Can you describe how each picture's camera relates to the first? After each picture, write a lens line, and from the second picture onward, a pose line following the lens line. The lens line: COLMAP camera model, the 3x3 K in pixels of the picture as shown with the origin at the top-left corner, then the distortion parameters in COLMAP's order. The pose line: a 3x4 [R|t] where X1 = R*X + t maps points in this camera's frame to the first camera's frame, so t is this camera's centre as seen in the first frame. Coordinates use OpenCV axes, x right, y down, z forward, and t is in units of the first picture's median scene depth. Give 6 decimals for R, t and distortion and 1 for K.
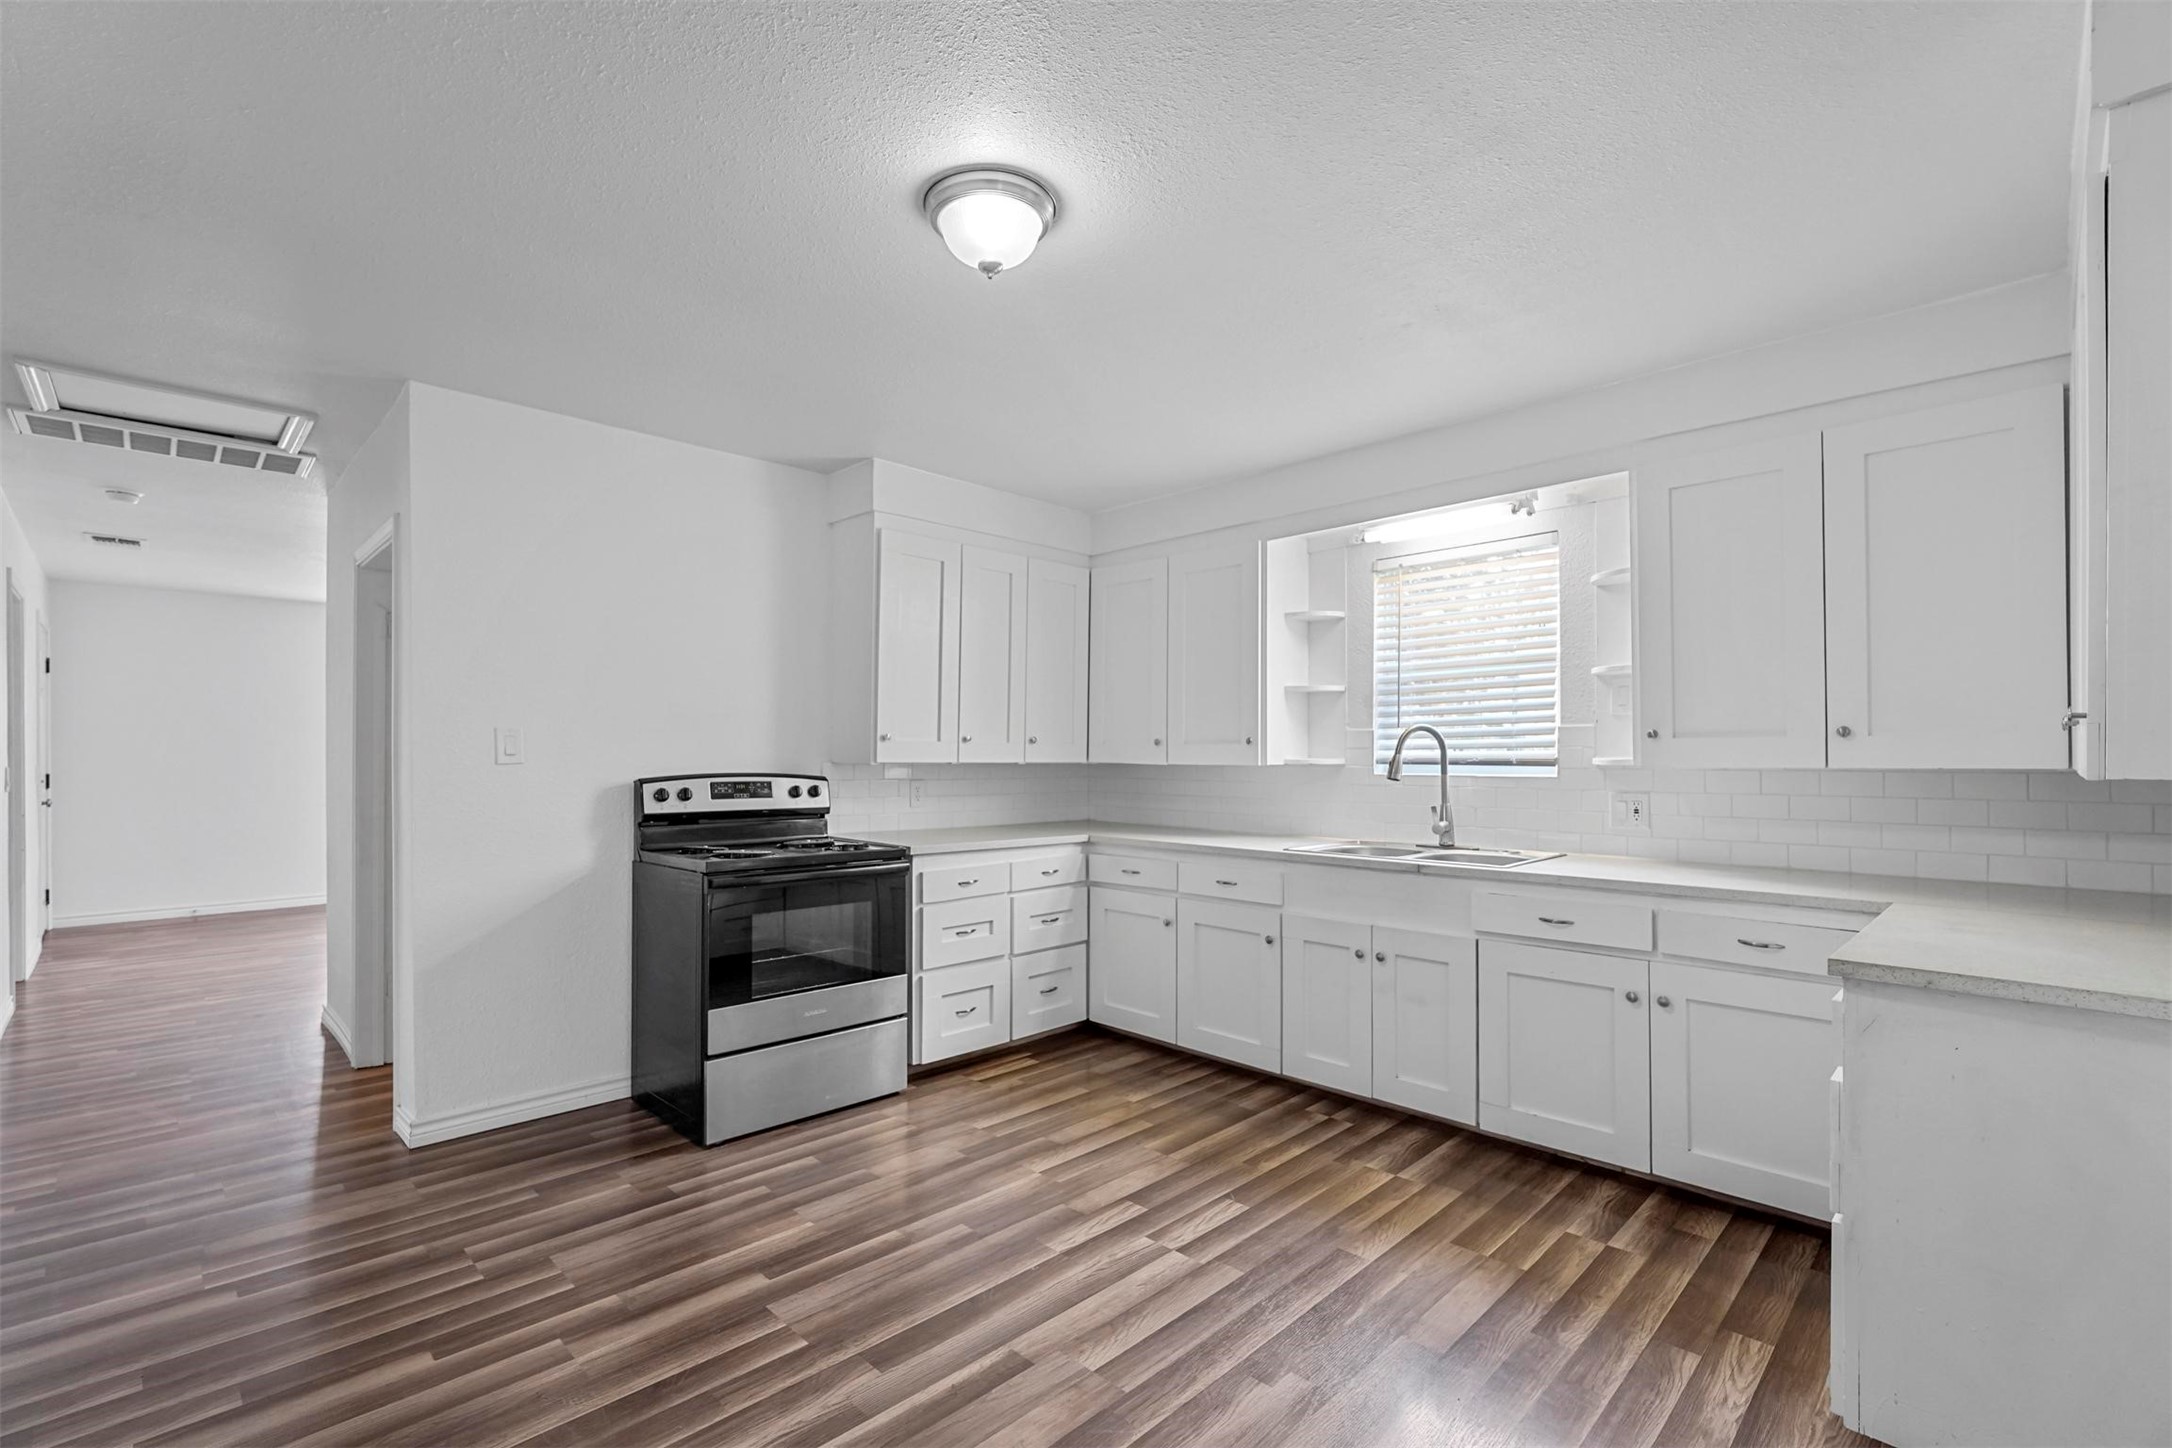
lens RADIAL K [[964.0, 0, 1083.8], [0, 964.0, 747.1], [0, 0, 1]] dist [0.002005, 0.000428]
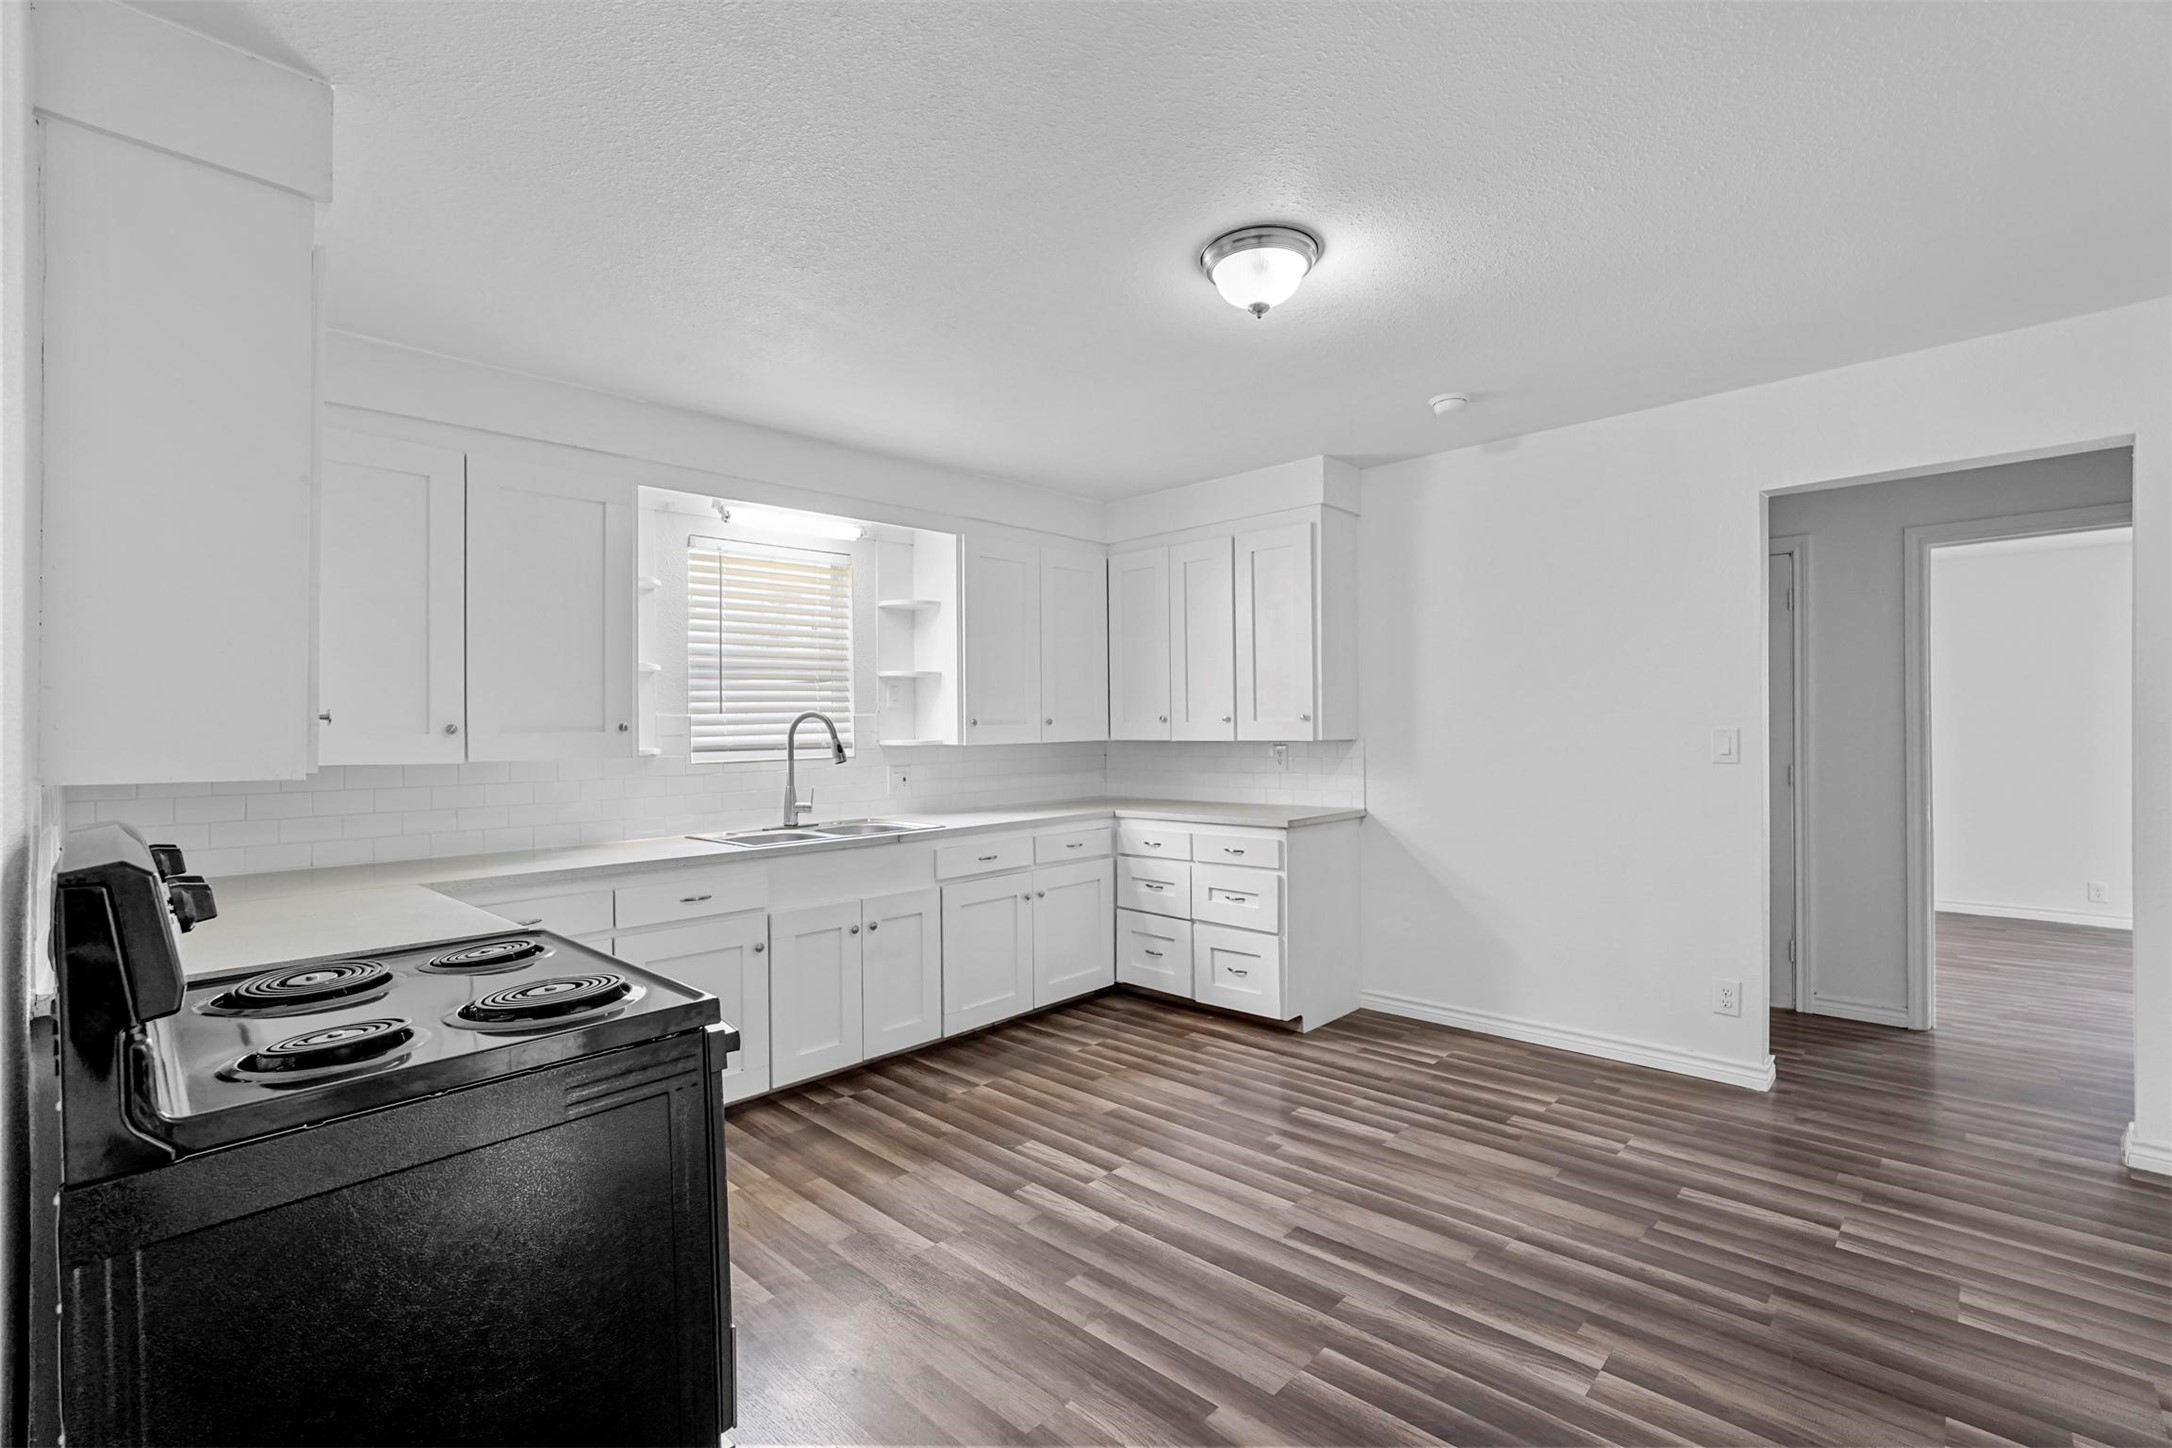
lens RADIAL K [[957.0, 0, 1078.9], [0, 957.0, 716.6], [0, 0, 1]] dist [-0.021374, -0.000073]
pose [[-0.024754, 0.021072, 0.999471, -0.946700], [0.007315, 0.999755, -0.020897, 0.010865], [-0.999667, 0.006794, -0.024902, 0.975658]]
